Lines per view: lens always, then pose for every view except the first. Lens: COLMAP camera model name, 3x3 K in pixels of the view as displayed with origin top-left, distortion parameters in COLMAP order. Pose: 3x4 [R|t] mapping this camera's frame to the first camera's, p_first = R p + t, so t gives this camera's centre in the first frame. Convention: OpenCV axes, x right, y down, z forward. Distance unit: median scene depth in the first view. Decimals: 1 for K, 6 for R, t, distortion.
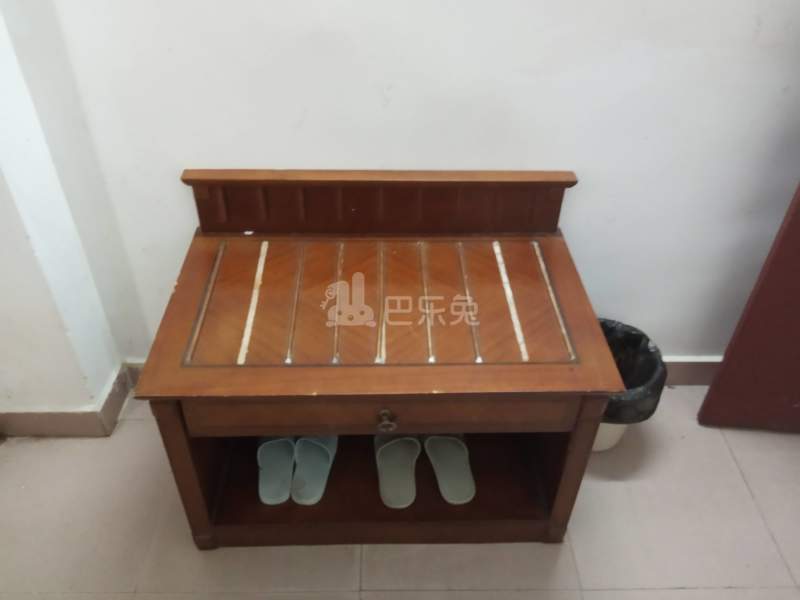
lens RADIAL K [[642.4, 0, 400.3], [0, 642.4, 299.4], [0, 0, 1]] dist [0.032728, -0.007602]
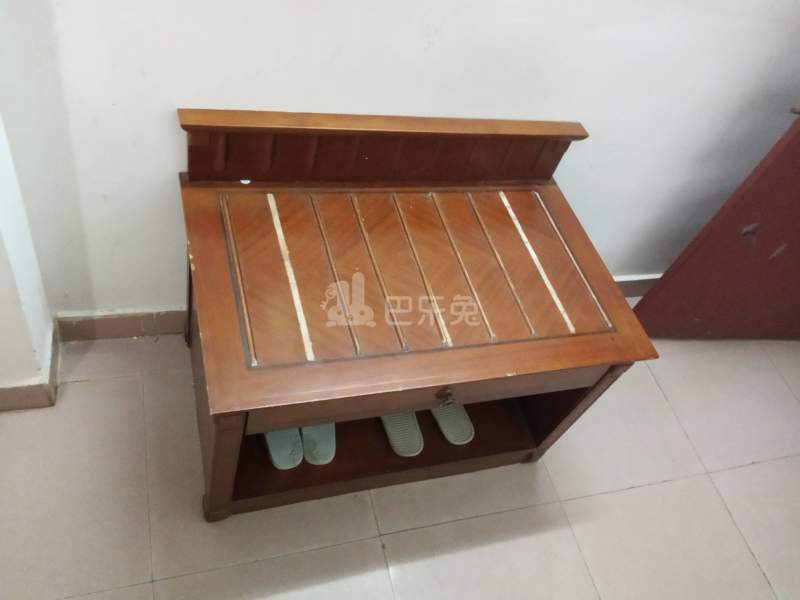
lens RADIAL K [[642.4, 0, 399.6], [0, 642.4, 301.1], [0, 0, 1]] dist [0.032728, -0.007602]
pose [[0.946958, -0.053060, 0.316945, -0.328902], [-0.023172, 0.972433, 0.232029, -0.156047], [-0.320520, -0.227066, 0.919624, 0.107765]]
